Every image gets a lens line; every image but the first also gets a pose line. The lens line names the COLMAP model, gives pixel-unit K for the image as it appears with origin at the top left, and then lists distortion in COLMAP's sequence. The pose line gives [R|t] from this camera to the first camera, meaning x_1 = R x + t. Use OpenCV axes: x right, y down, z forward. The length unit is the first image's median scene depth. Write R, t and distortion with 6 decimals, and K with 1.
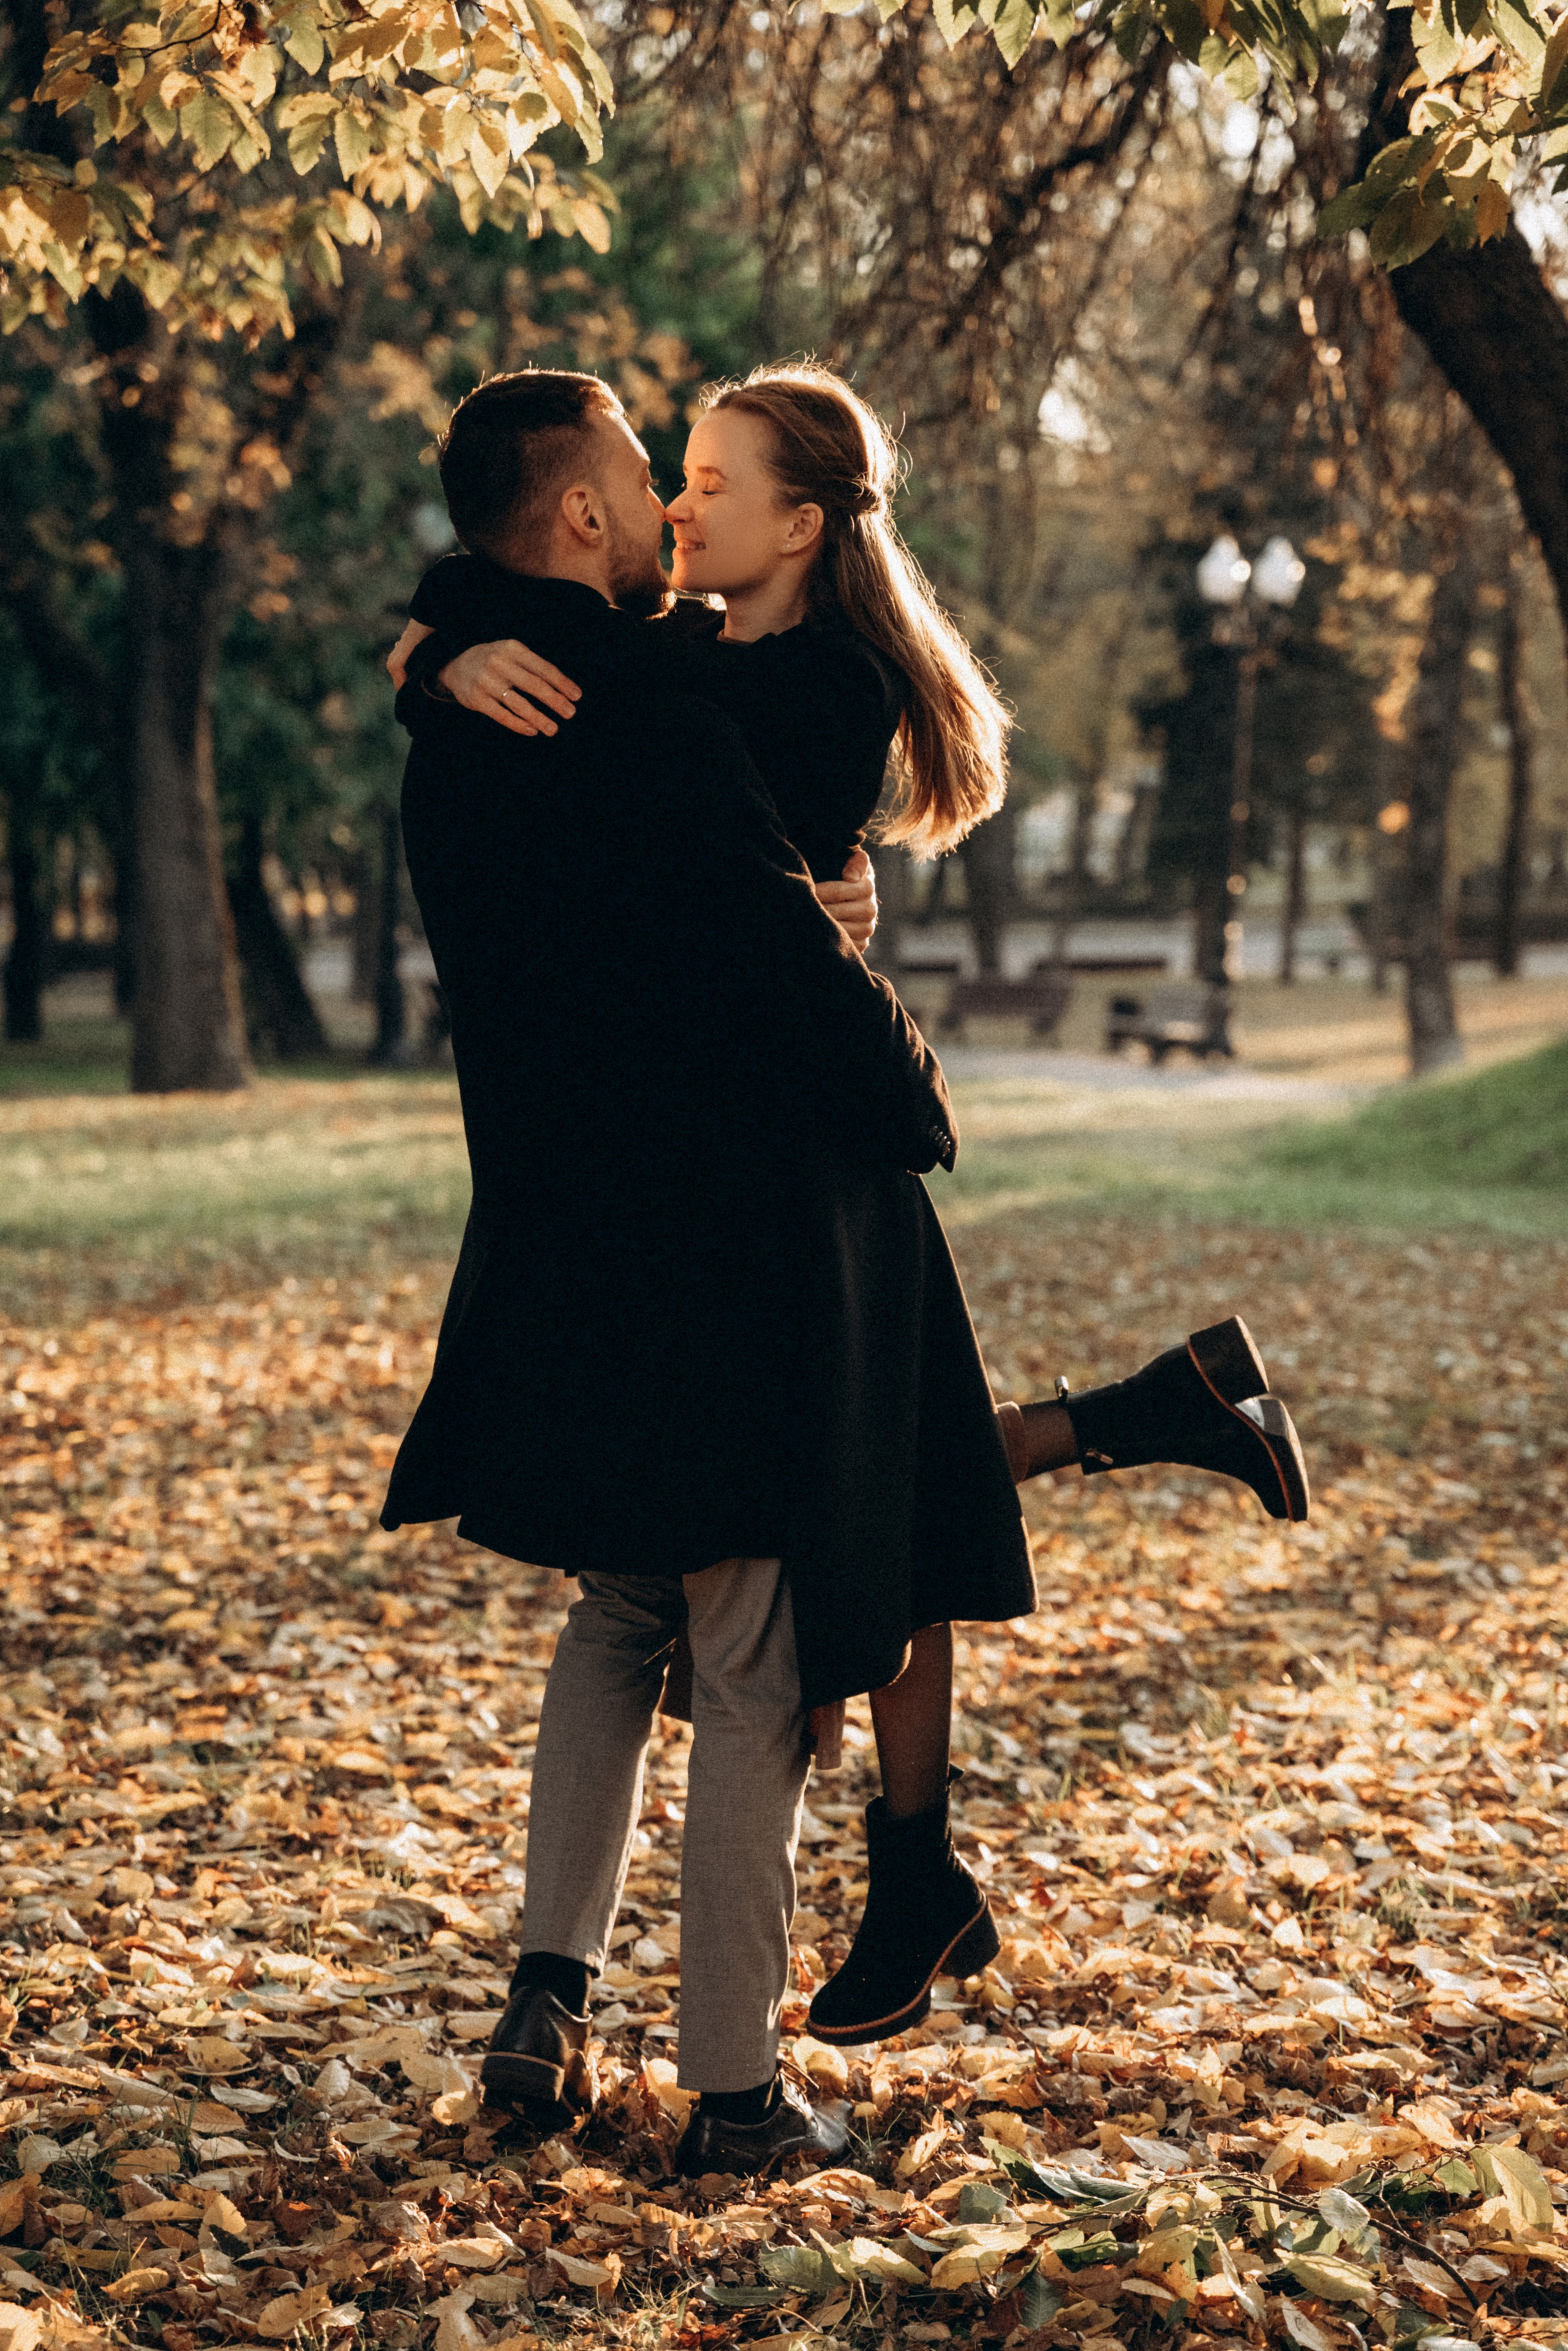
lens RADIAL K [[4895.5, 0, 782.9], [0, 4895.5, 1211.6], [0, 0, 1]] dist [0.298756, -0.003862]
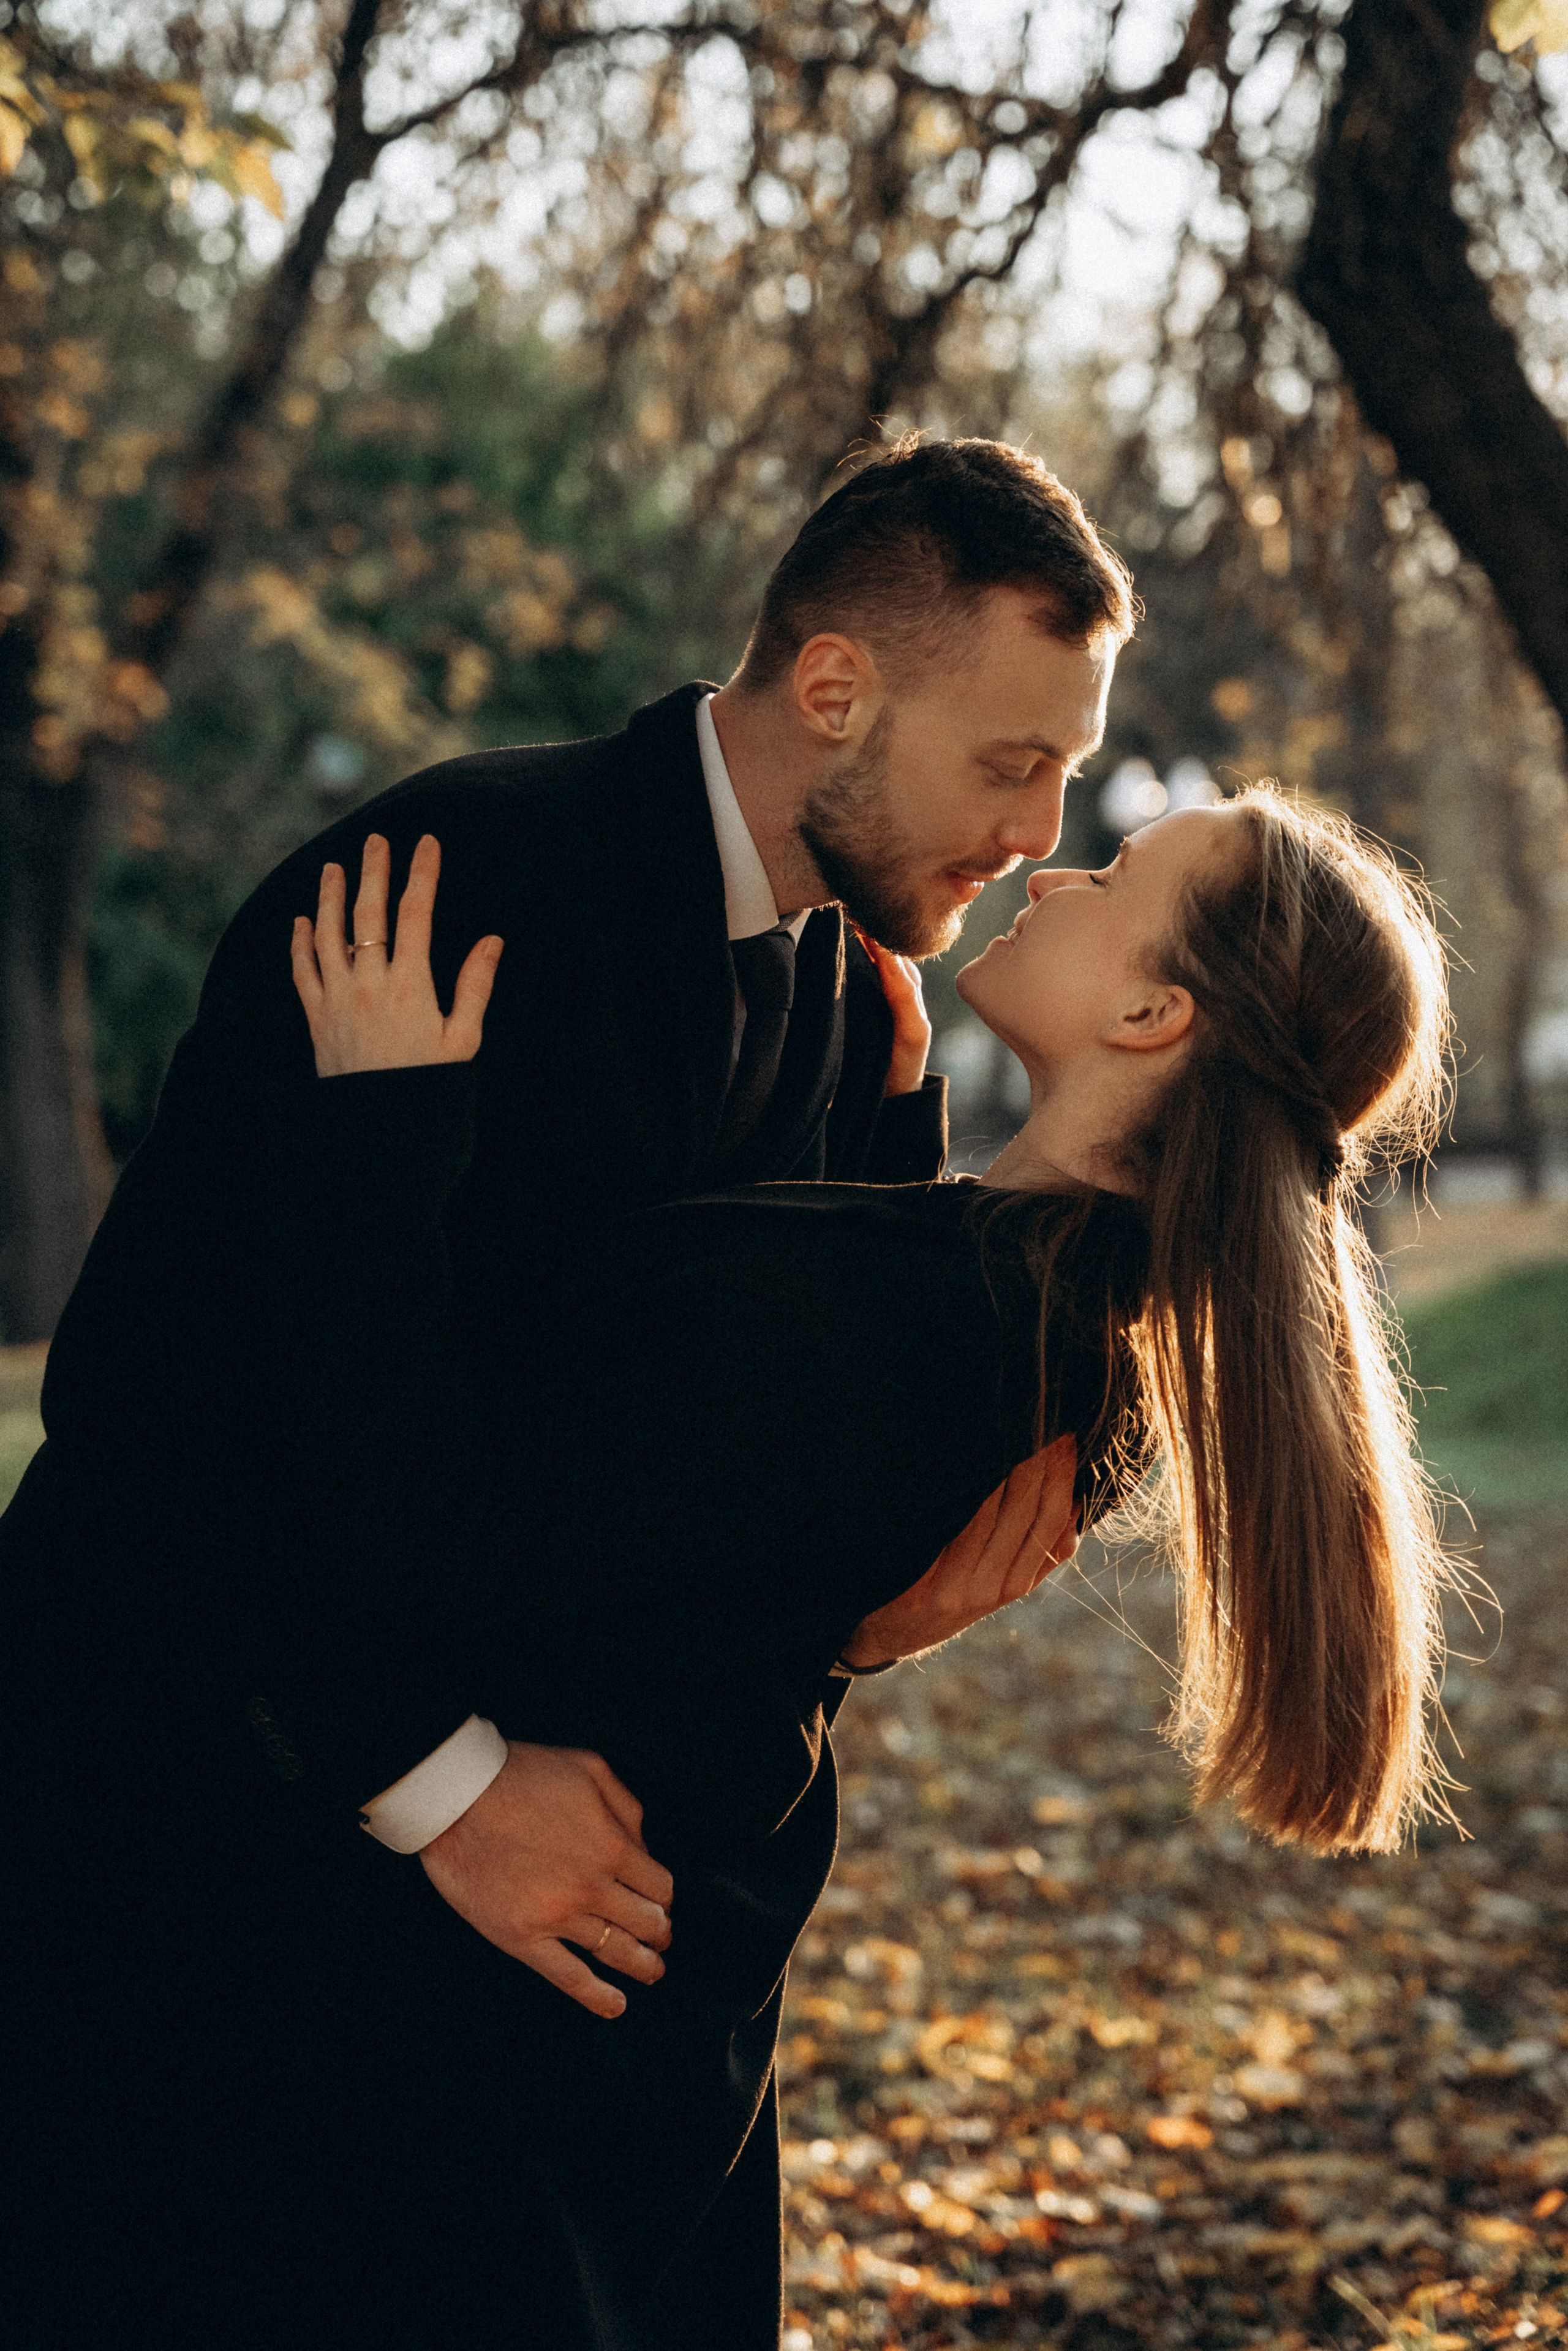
lens RADIAL K [[4557.8, 0, 784.0], [0, 4557.8, 1175.5], [0, 0, 1]] dist [0.296156, 0.192095]
pose [[0.999759, -0.017904, 0.012696, 0.024160], [0.018555, 0.998412, -0.053195, -0.023744], [-0.011723, 0.053418, 0.998503, 0.355308]]
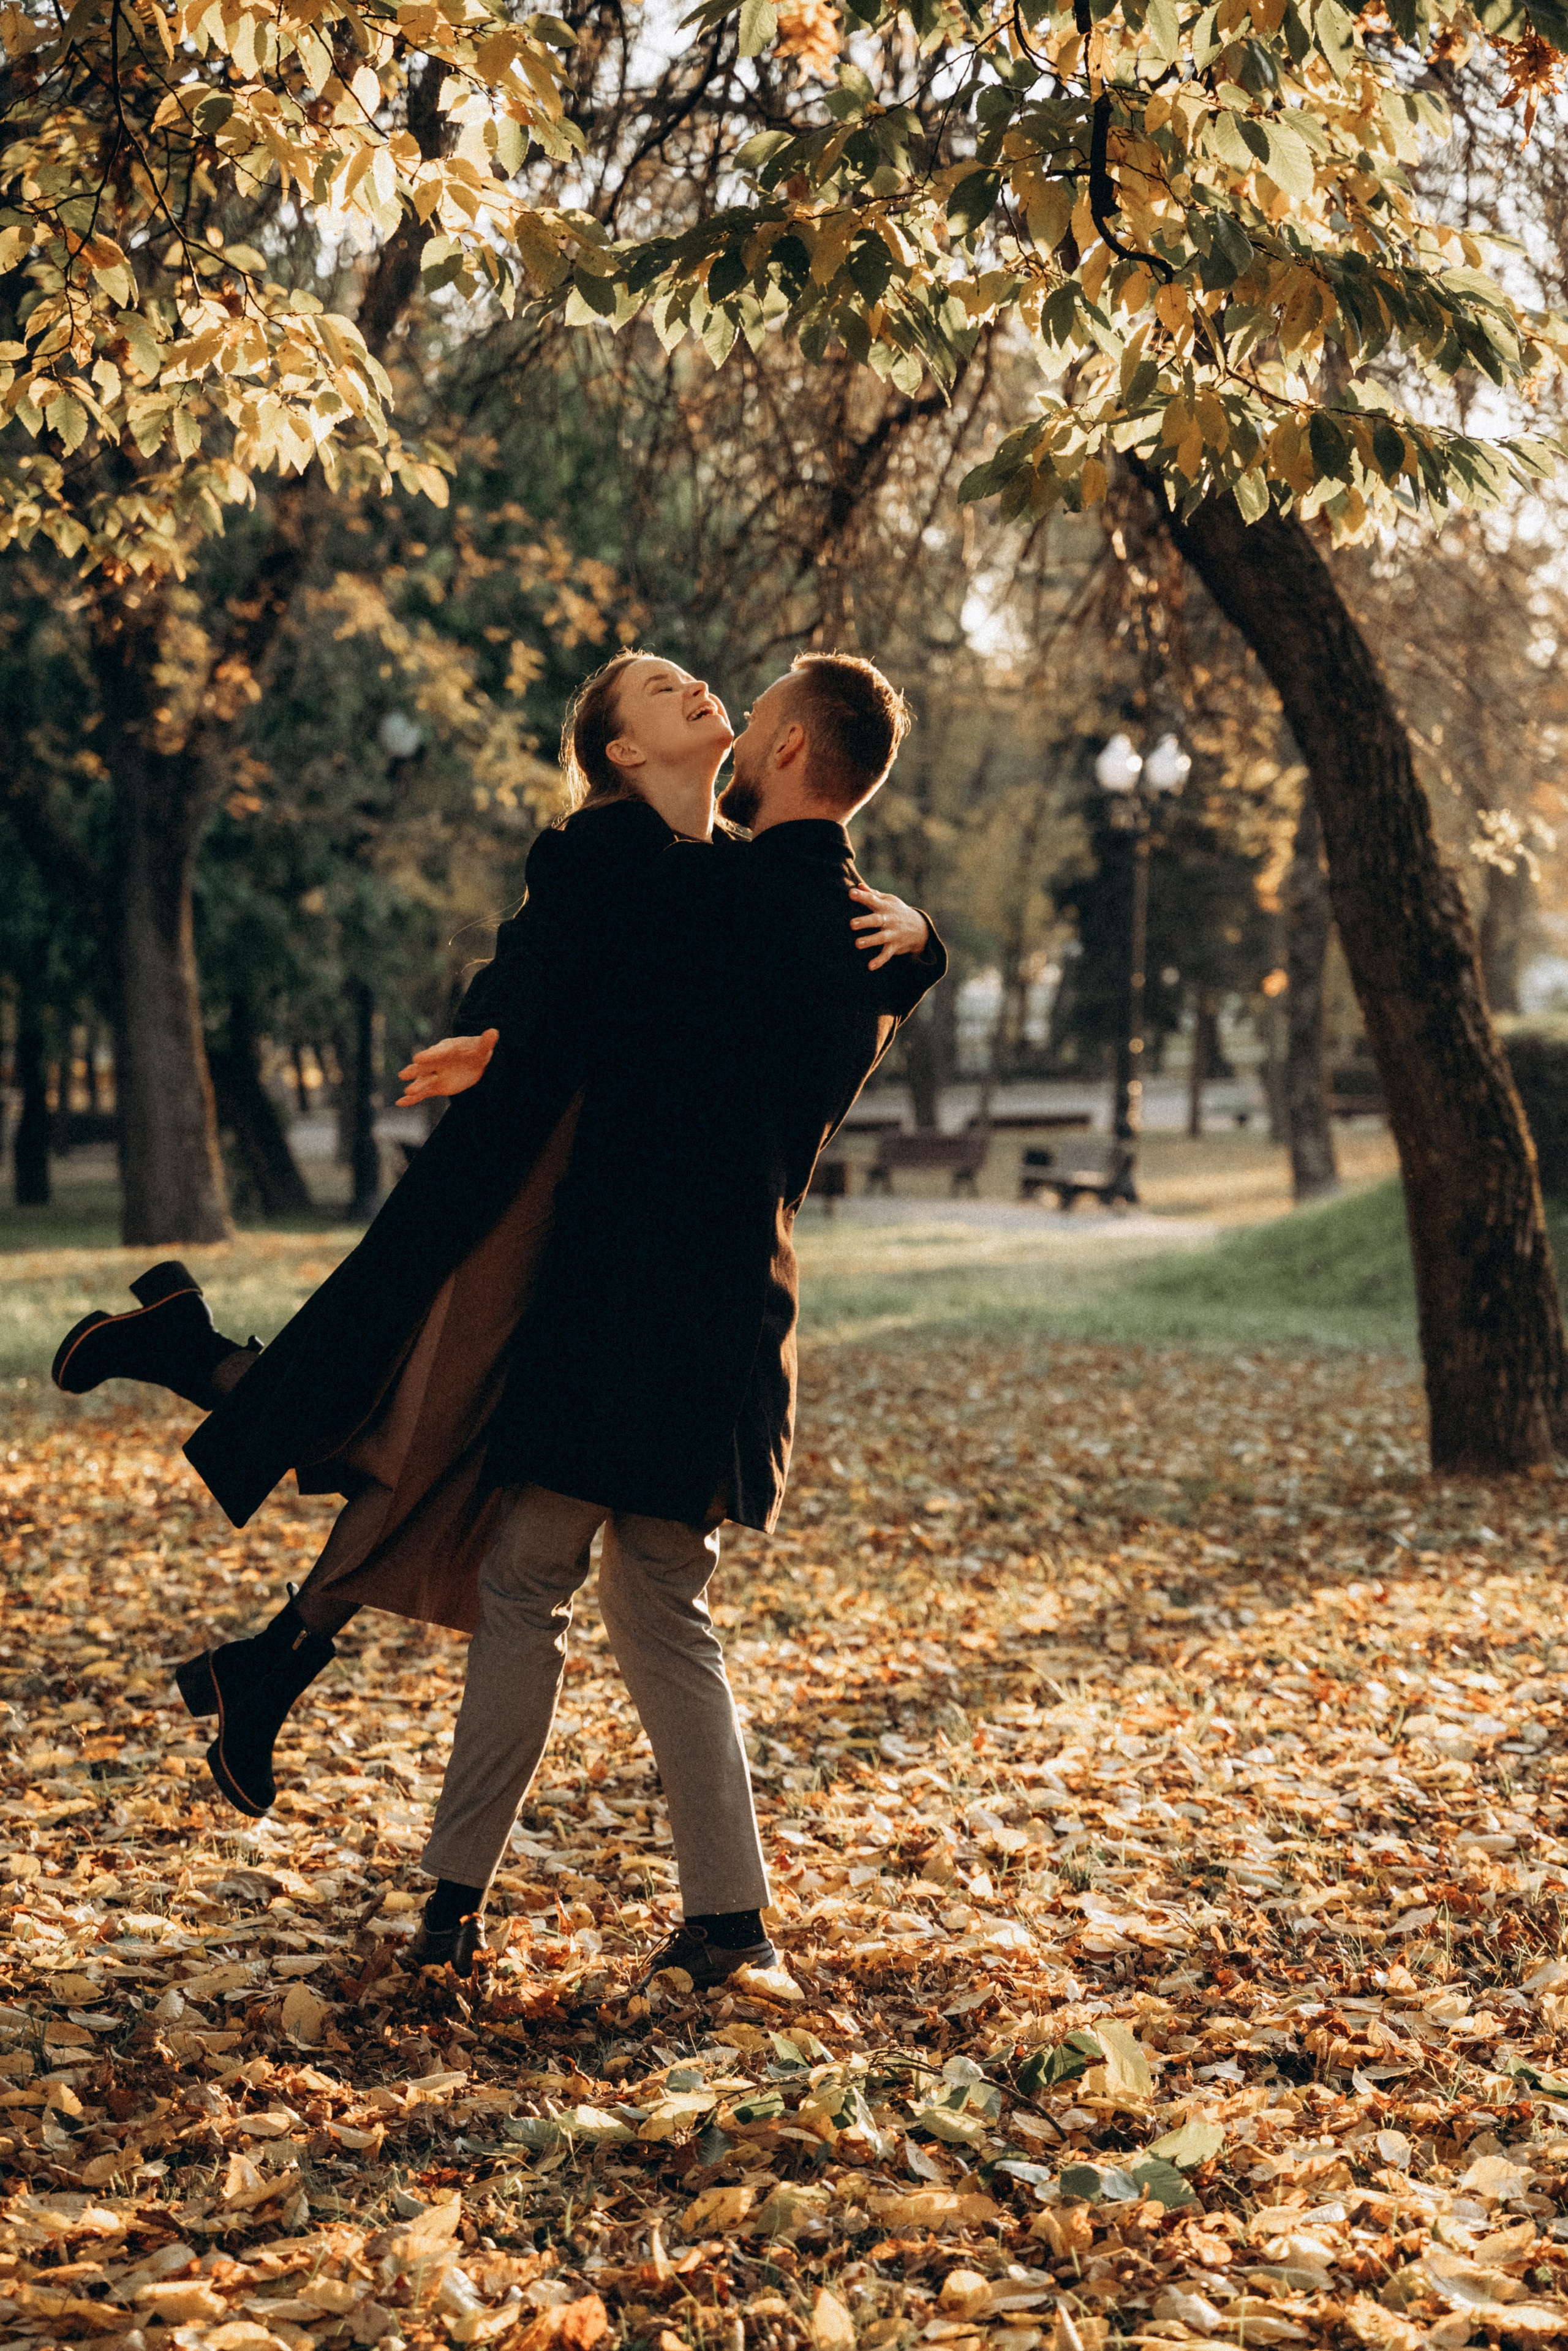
lens RADIAL K [[4557.8, 0, 784.0], [0, 4557.8, 1175.5], [0, 0, 1]] dist [0.296156, 0.192095]
pose [[0.999884, -0.014565, 0.004436, 0.037392], [0.014732, 0.999077, -0.040338, 0.012202], [-0.003844, 0.040398, 0.999176, -0.095202]]
